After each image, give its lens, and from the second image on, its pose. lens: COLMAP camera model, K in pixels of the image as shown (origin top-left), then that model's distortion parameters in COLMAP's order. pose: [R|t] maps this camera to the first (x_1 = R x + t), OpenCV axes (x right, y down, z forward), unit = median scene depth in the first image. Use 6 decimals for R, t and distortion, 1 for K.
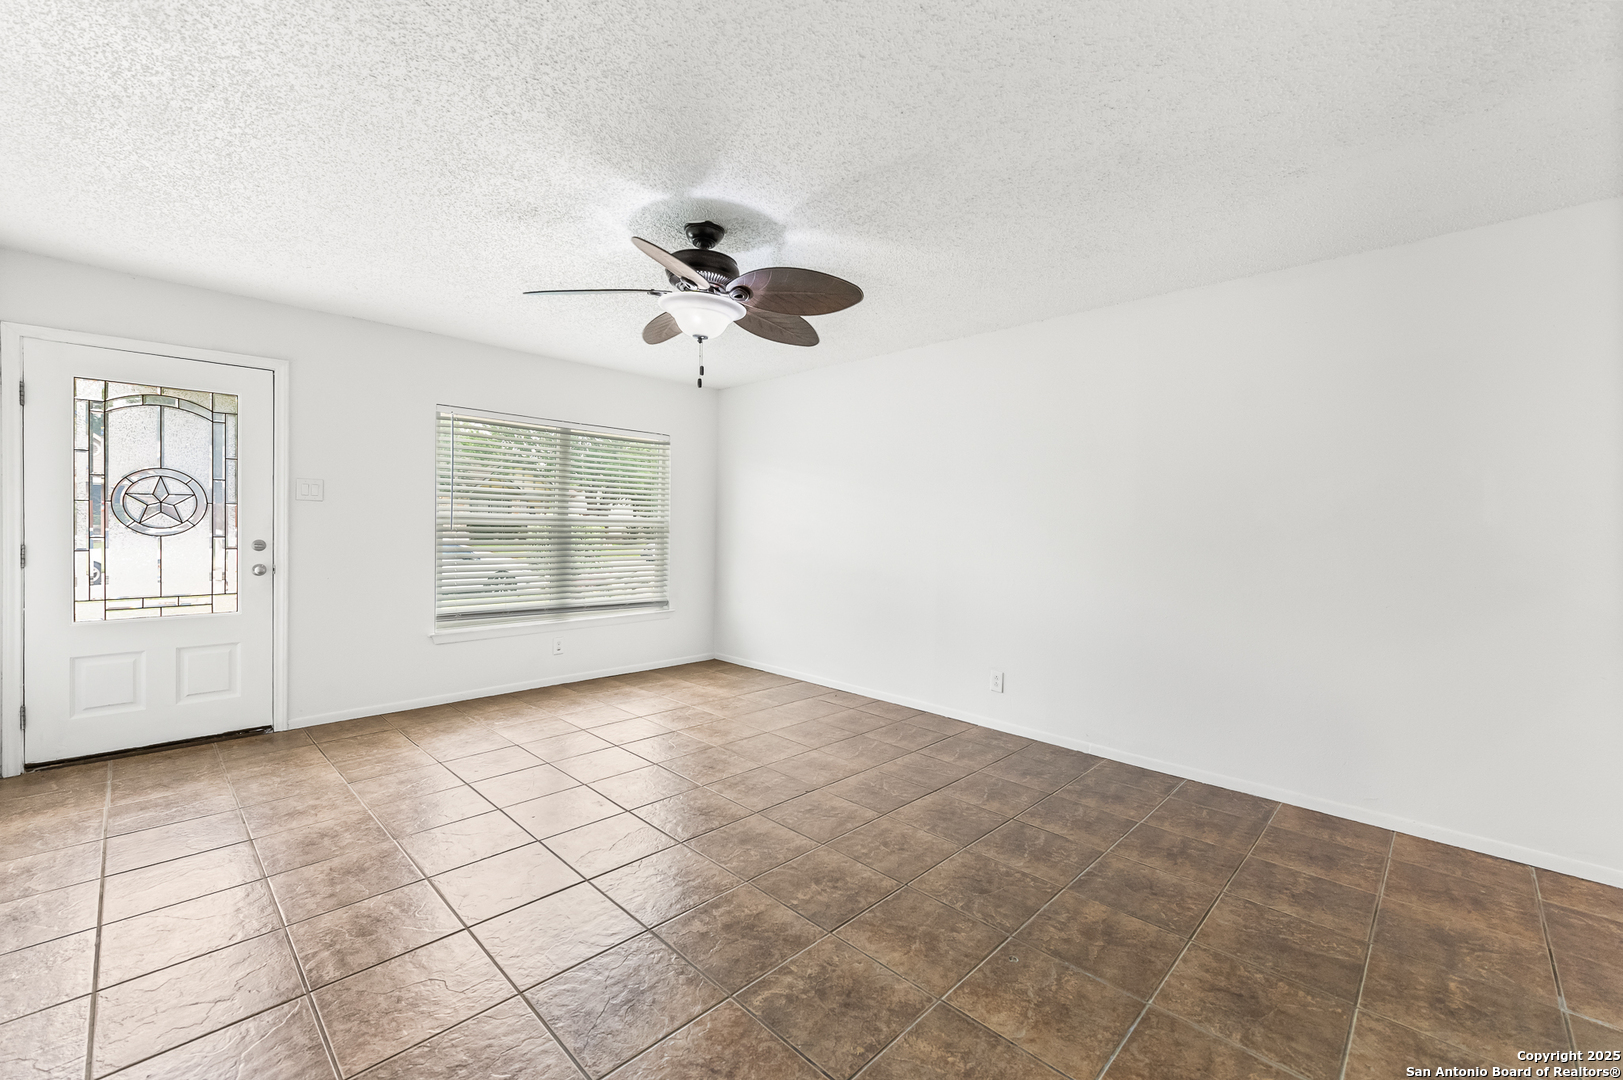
lens RADIAL K [[642.8, 0, 810.7], [0, 642.8, 530.2], [0, 0, 1]] dist [0.010679, -0.000346]
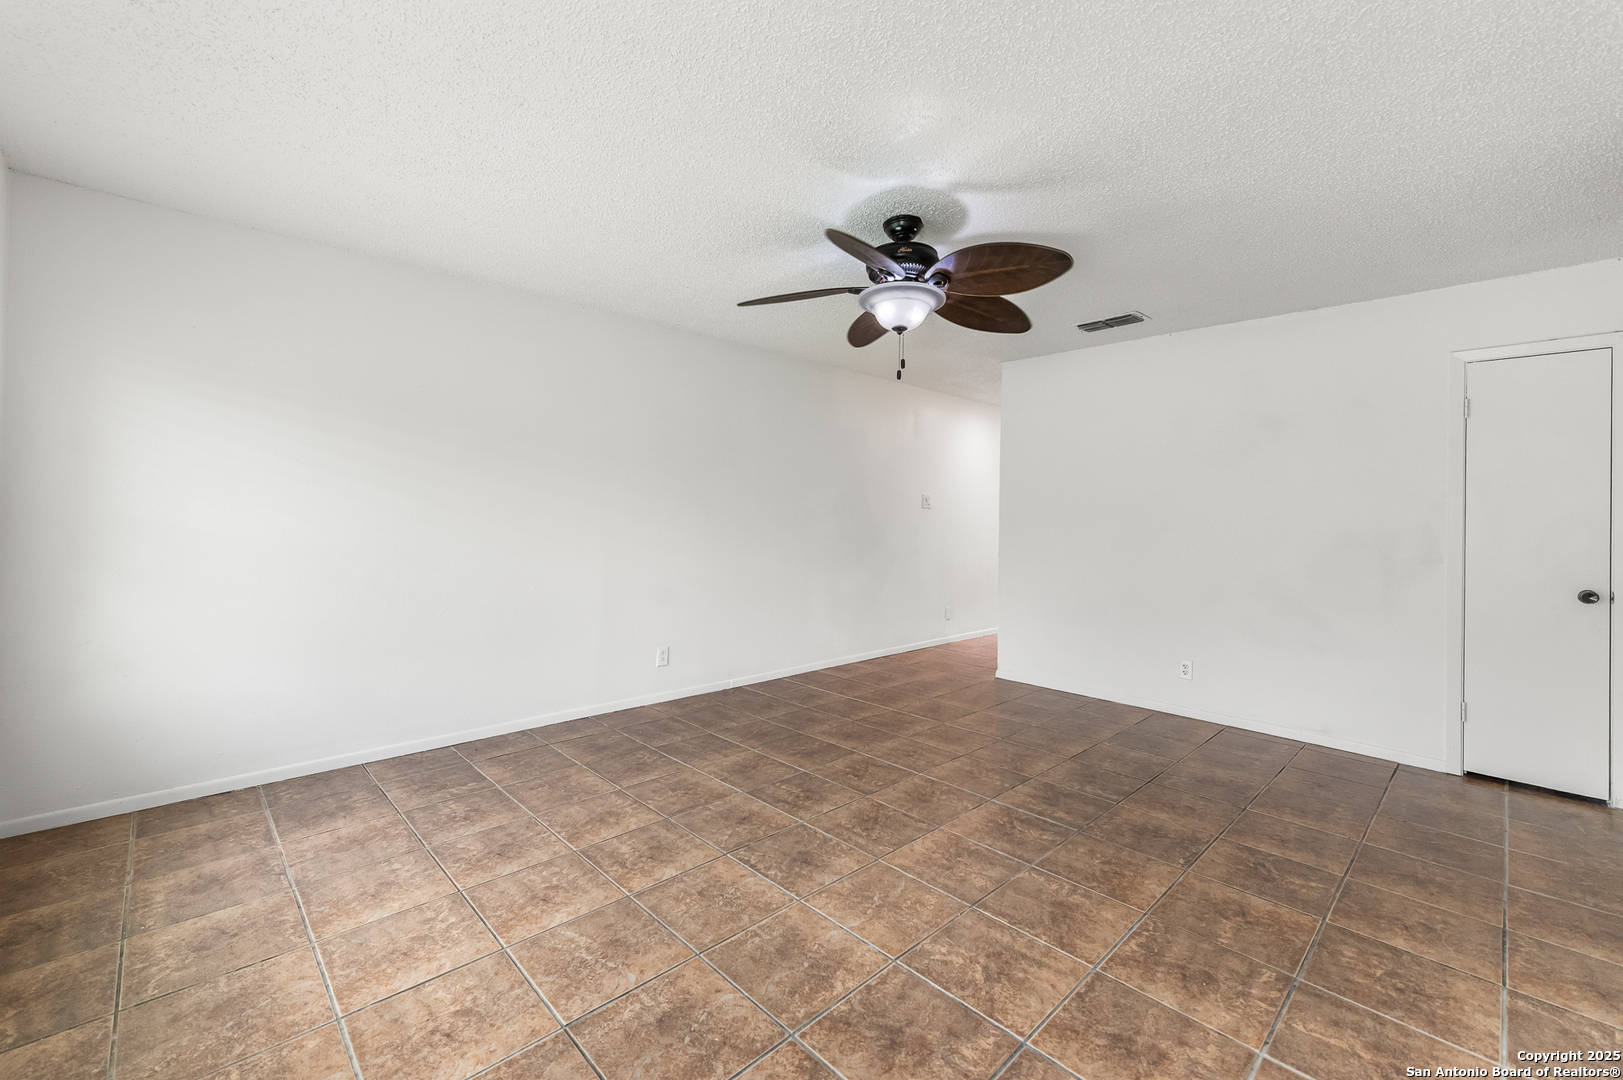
lens RADIAL K [[651.7, 0, 777.2], [0, 651.7, 532.4], [0, 0, 1]] dist [0.009275, -0.000419]
pose [[0.080381, -0.041953, 0.995881, -1.168425], [-0.009757, 0.999033, 0.042873, -0.033347], [-0.996716, -0.013163, 0.079894, 1.099311]]
